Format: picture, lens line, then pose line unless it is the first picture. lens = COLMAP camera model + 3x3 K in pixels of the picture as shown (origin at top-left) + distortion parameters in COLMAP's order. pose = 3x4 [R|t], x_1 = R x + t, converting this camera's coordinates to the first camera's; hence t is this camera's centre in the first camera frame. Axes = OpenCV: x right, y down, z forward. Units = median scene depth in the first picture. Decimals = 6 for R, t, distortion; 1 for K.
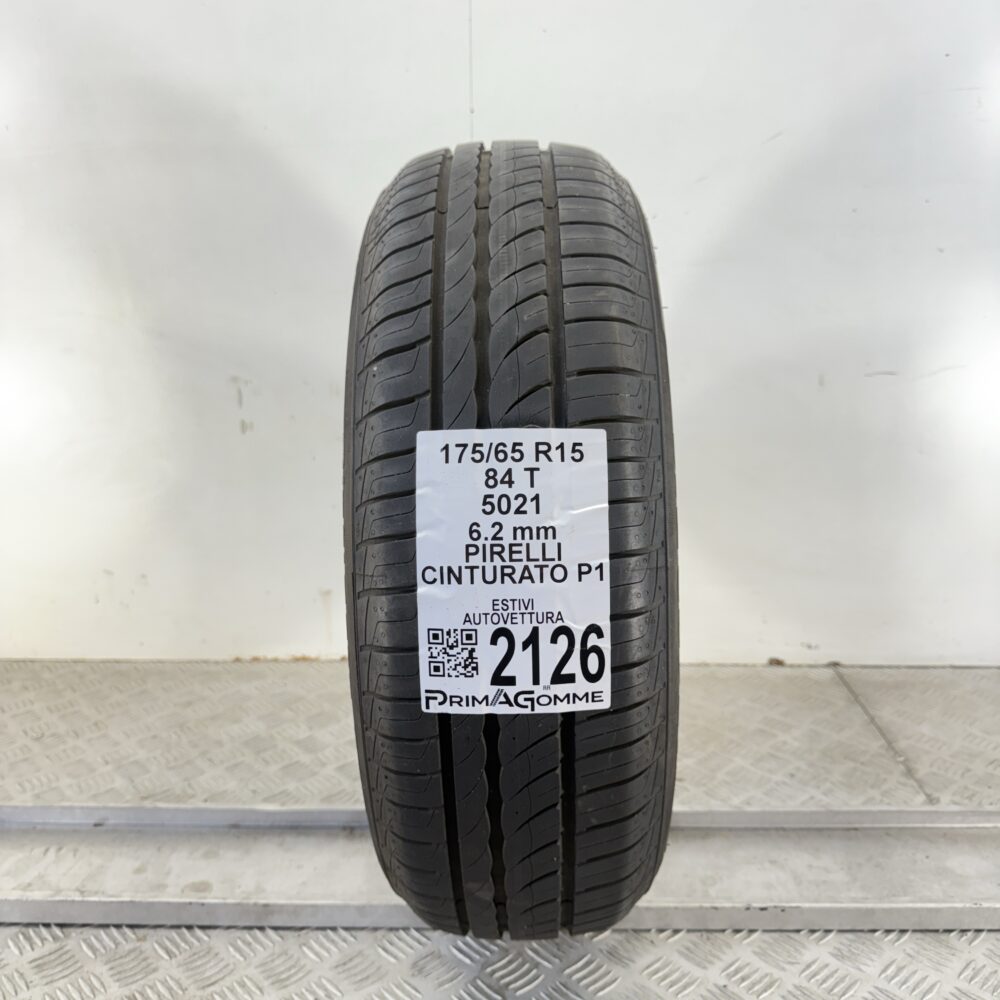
lens RADIAL K [[872.1, 0, 503.9], [0, 872.1, 508.6], [0, 0, 1]] dist [0.002367, -0.019087]
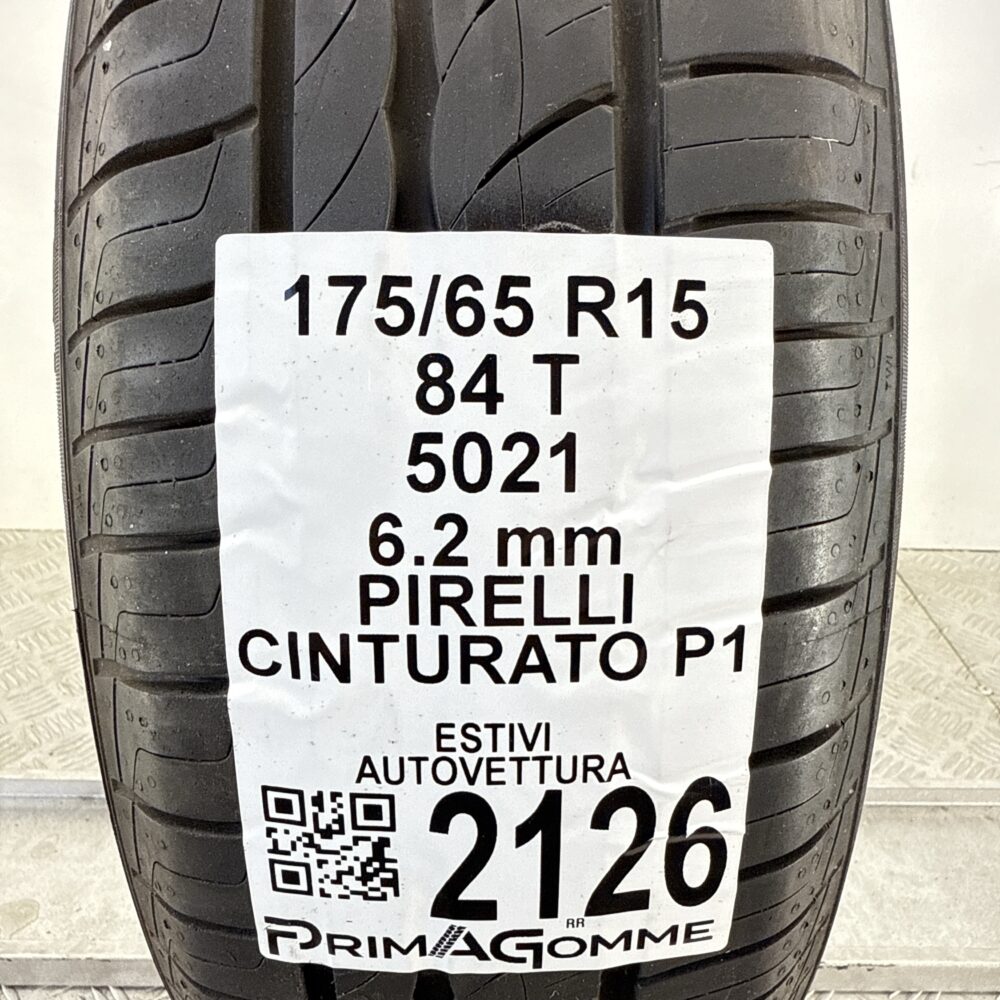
lens RADIAL K [[904.2, 0, 501.0], [0, 904.2, 492.5], [0, 0, 1]] dist [-0.009784, 0.008883]
pose [[0.999166, 0.012078, 0.038994, -0.002096], [-0.019322, 0.981374, 0.191131, -0.058364], [-0.035959, -0.191725, 0.980790, 0.622984]]
